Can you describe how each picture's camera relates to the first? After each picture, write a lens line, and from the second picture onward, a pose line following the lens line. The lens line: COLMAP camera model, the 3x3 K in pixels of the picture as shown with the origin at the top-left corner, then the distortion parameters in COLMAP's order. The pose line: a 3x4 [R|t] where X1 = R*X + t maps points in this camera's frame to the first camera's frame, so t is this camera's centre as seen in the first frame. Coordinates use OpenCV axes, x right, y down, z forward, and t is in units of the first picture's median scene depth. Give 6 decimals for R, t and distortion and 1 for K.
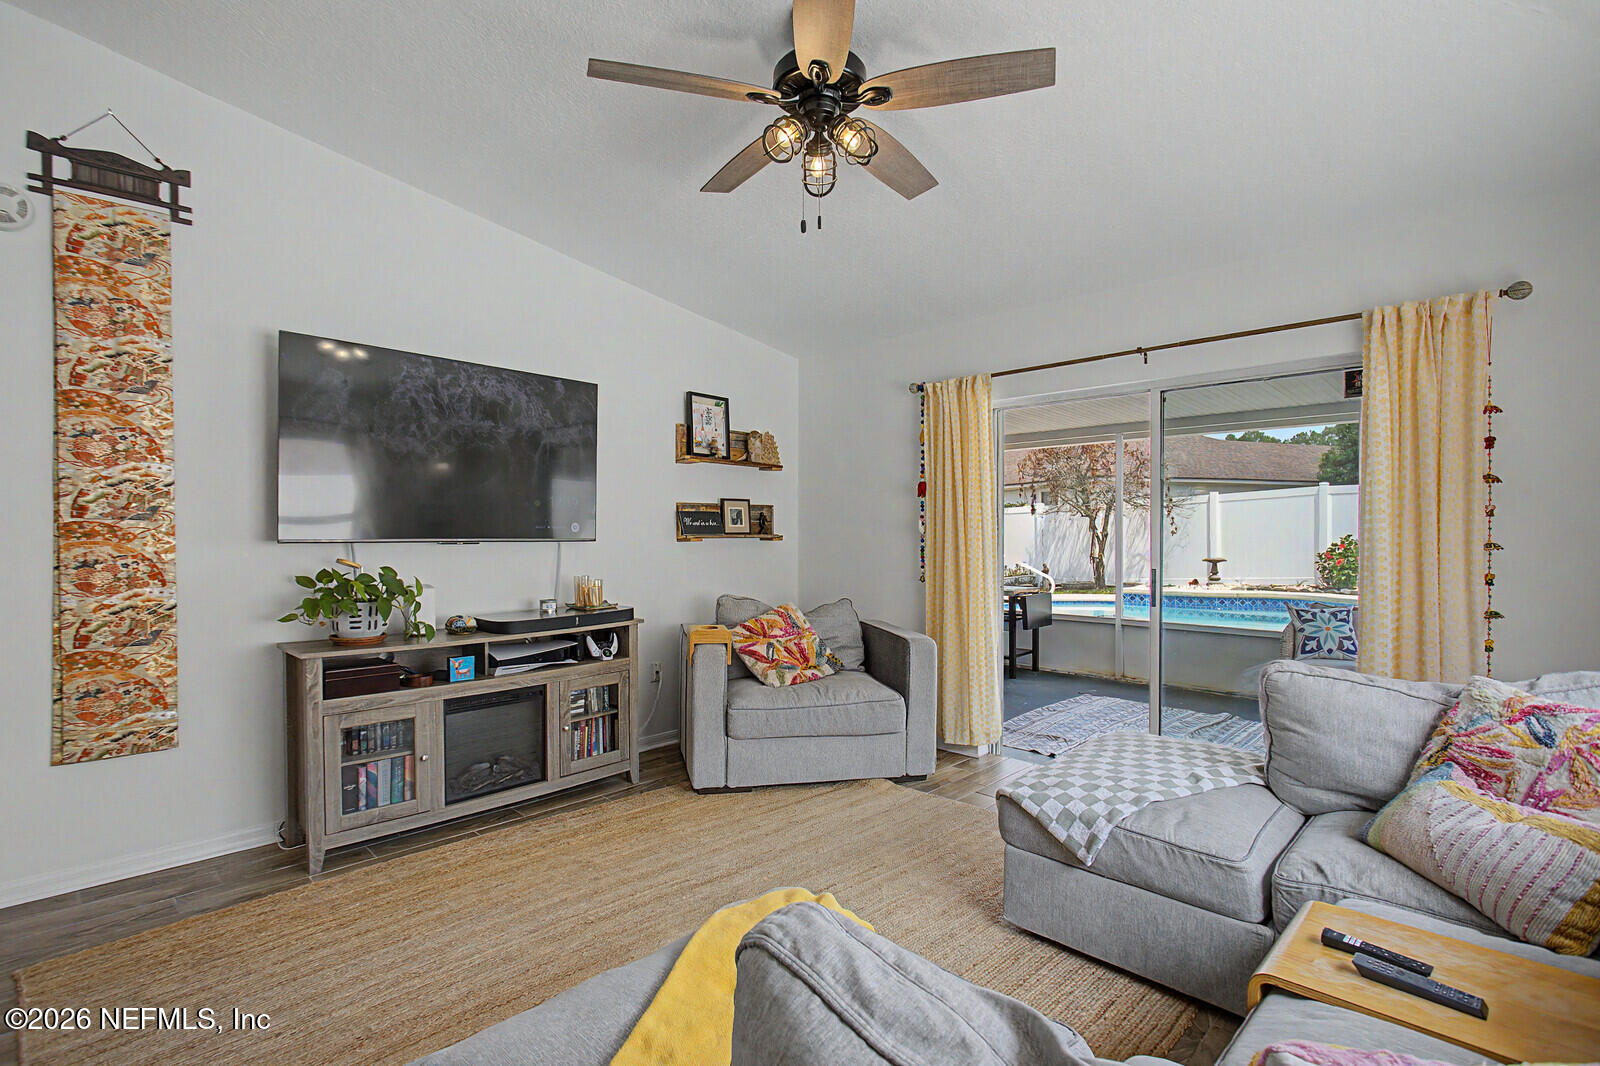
lens RADIAL K [[765.0, 0, 796.3], [0, 765.0, 533.6], [0, 0, 1]] dist [-0.012025, 0.001896]
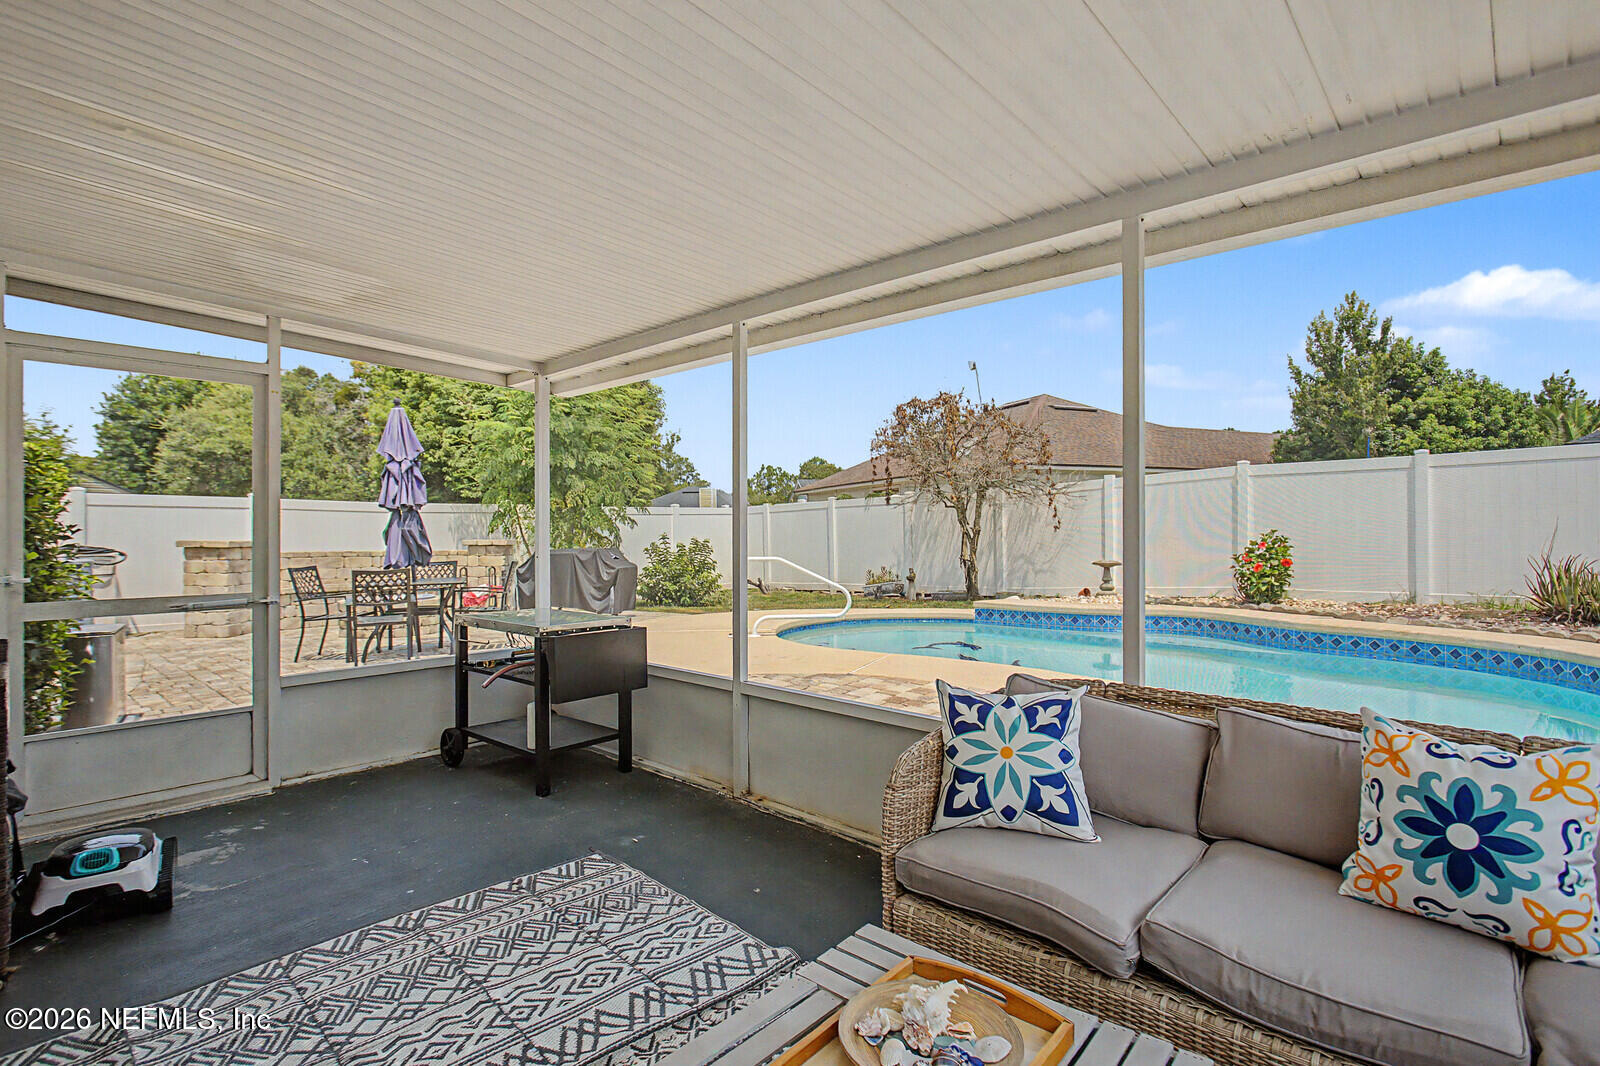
lens RADIAL K [[765.0, 0, 795.7], [0, 765.0, 528.5], [0, 0, 1]] dist [-0.012025, 0.001896]
pose [[0.999989, -0.001690, 0.004318, 0.392062], [0.001730, 0.999956, -0.009225, 0.010818], [-0.004302, 0.009232, 0.999948, 0.408937]]
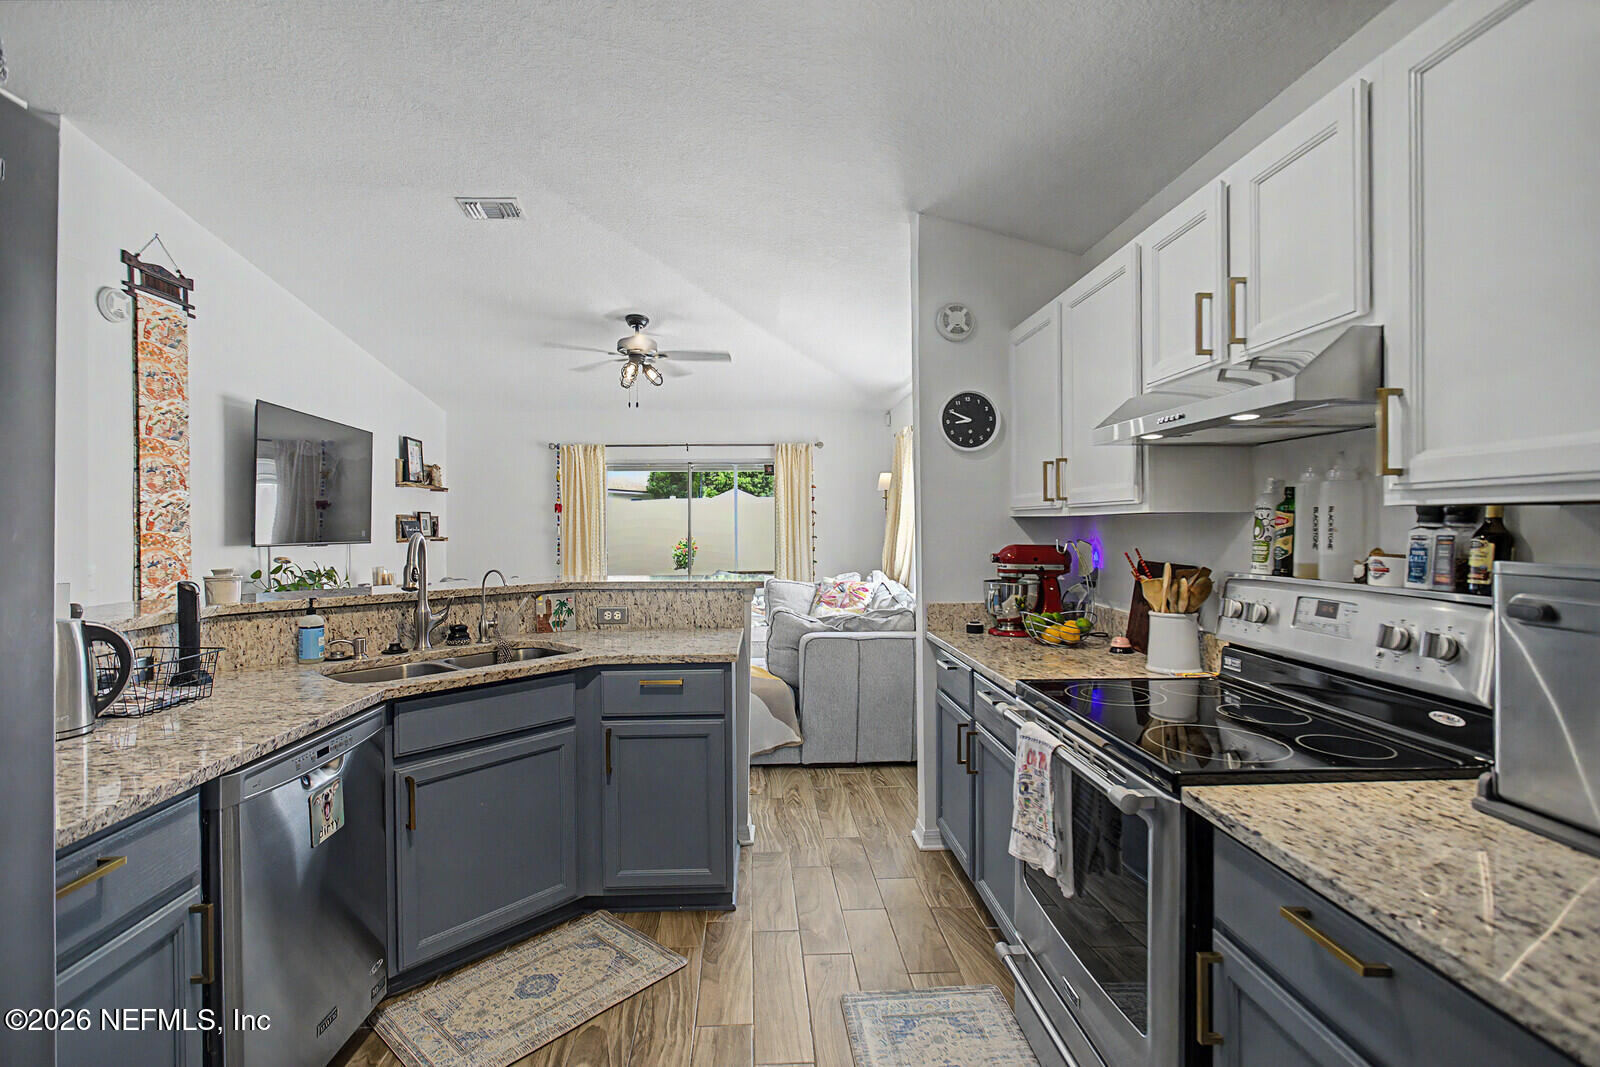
lens RADIAL K [[765.0, 0, 797.5], [0, 765.0, 530.8], [0, 0, 1]] dist [-0.012025, 0.001896]
pose [[0.666598, -0.008162, 0.745372, -0.924729], [0.010299, 0.999945, 0.001739, -0.008277], [-0.745346, 0.006517, 0.666646, -0.625561]]
